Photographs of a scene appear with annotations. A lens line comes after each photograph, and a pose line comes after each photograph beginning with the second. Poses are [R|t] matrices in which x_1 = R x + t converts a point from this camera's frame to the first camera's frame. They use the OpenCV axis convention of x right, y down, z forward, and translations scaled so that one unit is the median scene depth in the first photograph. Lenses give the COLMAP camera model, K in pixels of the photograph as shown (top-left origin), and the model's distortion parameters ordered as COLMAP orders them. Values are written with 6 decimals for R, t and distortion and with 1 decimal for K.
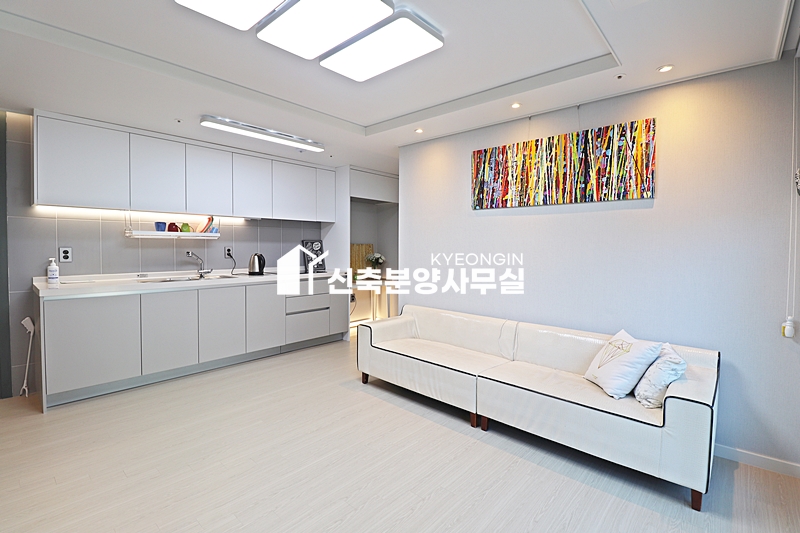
lens RADIAL K [[373.7, 0, 396.3], [0, 373.7, 261.5], [0, 0, 1]] dist [-0.008621, -0.008724]
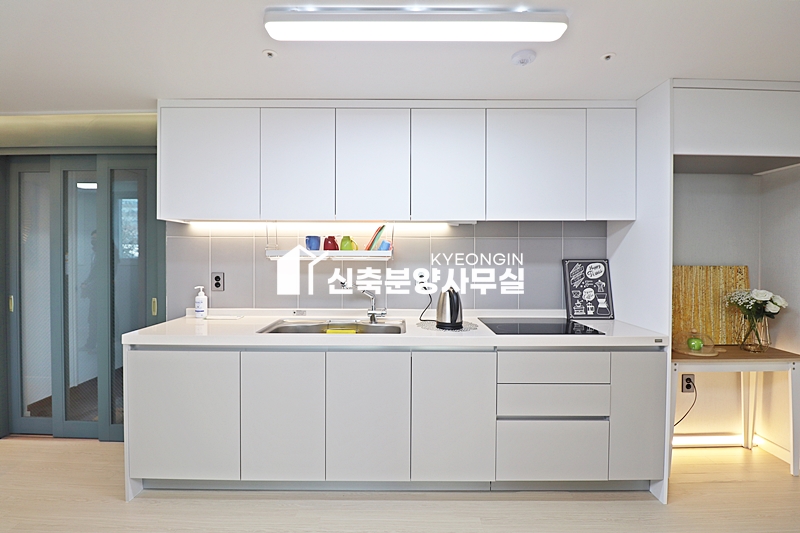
lens RADIAL K [[373.7, 0, 397.6], [0, 373.7, 260.7], [0, 0, 1]] dist [-0.008621, -0.008724]
pose [[0.674882, 0.005705, -0.737903, -0.030848], [-0.027643, 0.999464, -0.017555, -0.047747], [0.737408, 0.032245, 0.674678, 0.580367]]
